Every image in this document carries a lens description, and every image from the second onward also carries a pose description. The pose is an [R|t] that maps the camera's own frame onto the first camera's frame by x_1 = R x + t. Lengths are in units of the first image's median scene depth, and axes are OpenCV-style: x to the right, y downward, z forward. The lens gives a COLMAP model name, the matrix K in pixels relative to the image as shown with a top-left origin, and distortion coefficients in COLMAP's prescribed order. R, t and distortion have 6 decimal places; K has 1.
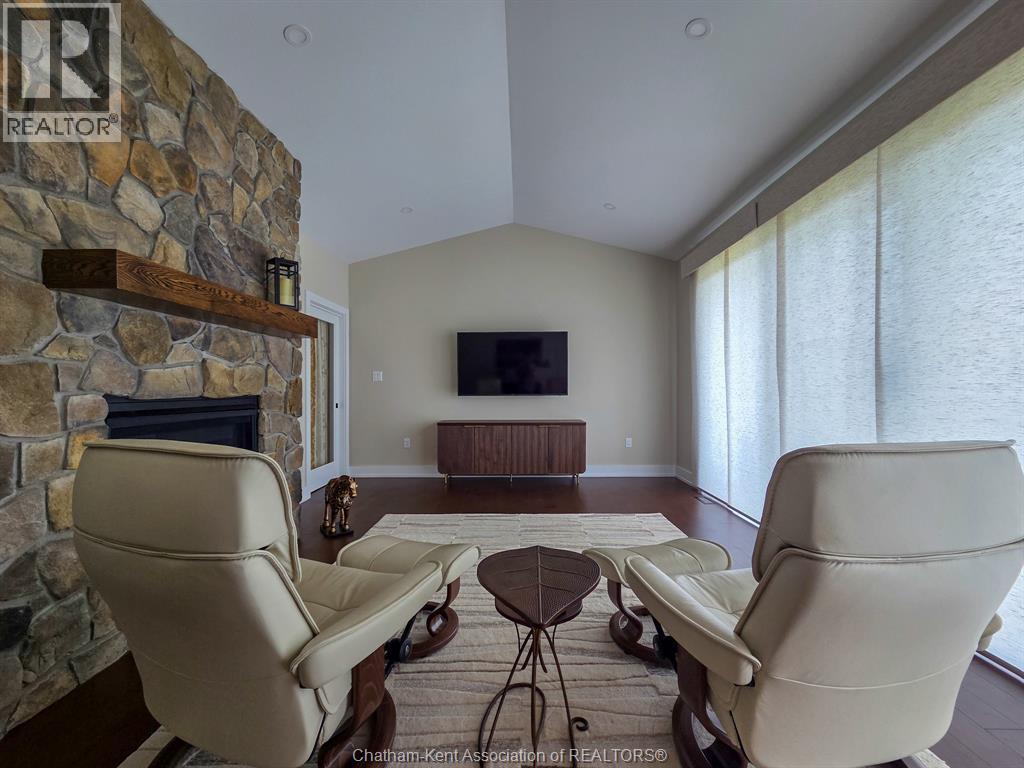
lens RADIAL K [[425.1, 0, 518.9], [0, 425.1, 398.6], [0, 0, 1]] dist [-0.002049, -0.000386]
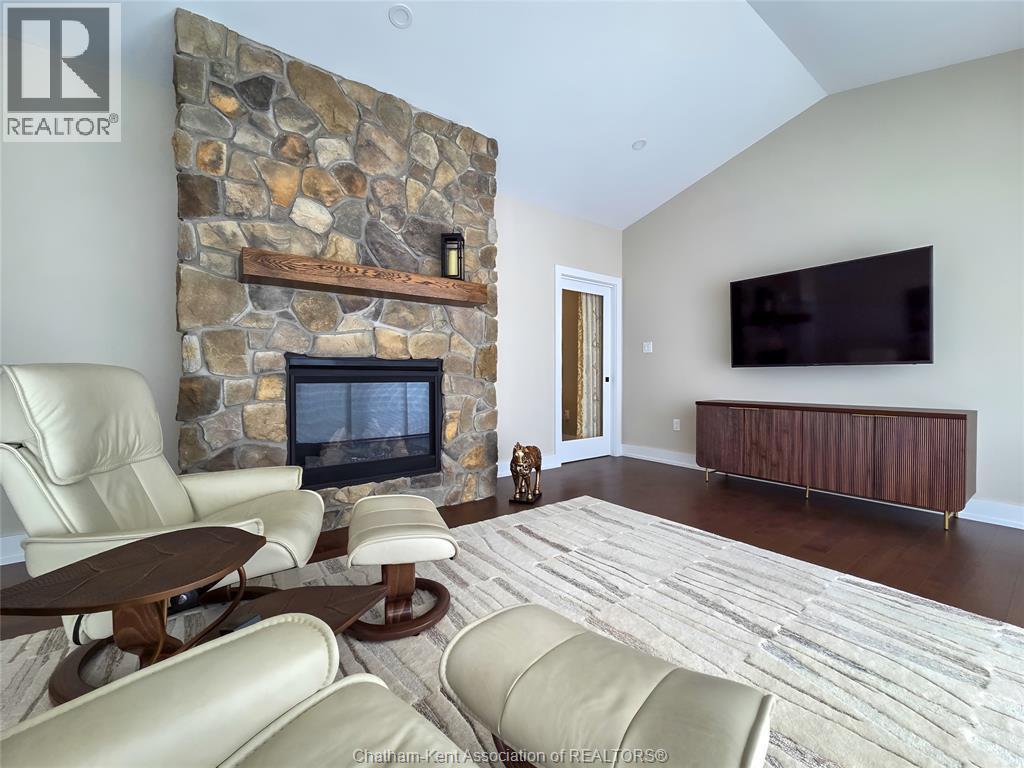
lens RADIAL K [[424.0, 0, 523.9], [0, 424.0, 387.4], [0, 0, 1]] dist [-0.001017, 0.000078]
pose [[0.610052, 0.020880, -0.792086, 0.522331], [-0.018558, 0.999755, 0.012061, 0.060785], [0.792144, 0.007341, 0.610290, 0.586964]]
